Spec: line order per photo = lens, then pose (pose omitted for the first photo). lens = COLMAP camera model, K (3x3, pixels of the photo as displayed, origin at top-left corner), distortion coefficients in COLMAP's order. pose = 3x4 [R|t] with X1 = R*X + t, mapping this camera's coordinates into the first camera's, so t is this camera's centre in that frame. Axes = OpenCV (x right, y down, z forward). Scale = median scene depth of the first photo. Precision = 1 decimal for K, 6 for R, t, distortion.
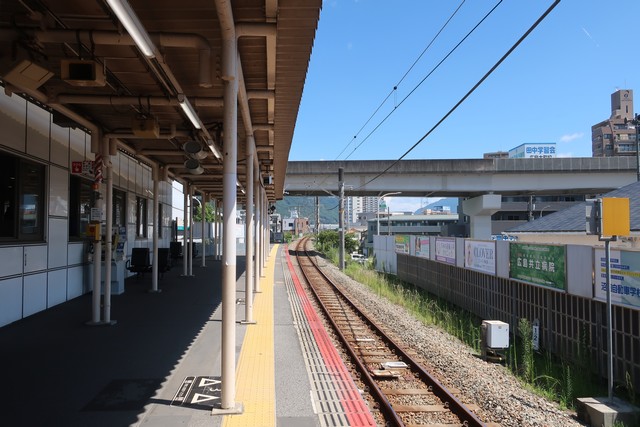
lens RADIAL K [[497.1, 0, 320.0], [0, 497.1, 213.5], [0, 0, 1]] dist [-0.011032, -0.001959]
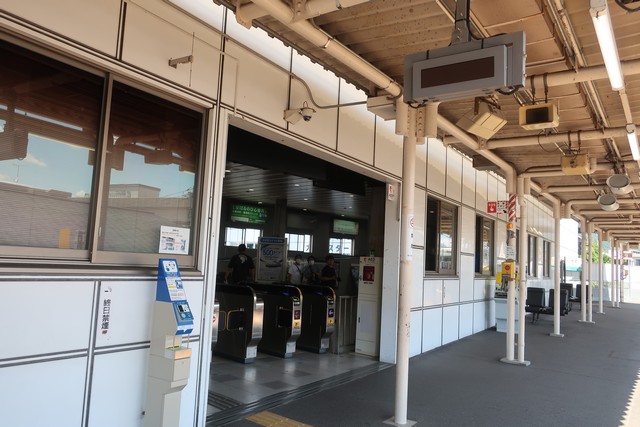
lens RADIAL K [[497.1, 0, 320.0], [0, 497.1, 213.5], [0, 0, 1]] dist [-0.011032, -0.001959]
pose [[0.757554, -0.025812, -0.652262, -0.061670], [-0.023384, 0.997503, -0.066634, -0.001419], [0.652354, 0.065731, 0.755059, -0.023946]]
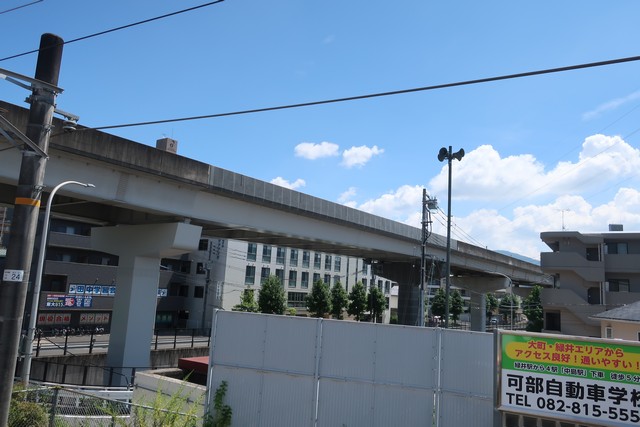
lens RADIAL K [[497.1, 0, 320.0], [0, 497.1, 213.5], [0, 0, 1]] dist [-0.011032, -0.001959]
pose [[0.534609, 0.166753, 0.828485, -0.304479], [-0.093047, 0.985994, -0.138414, 0.082829], [-0.839962, -0.003091, 0.542637, 2.748575]]
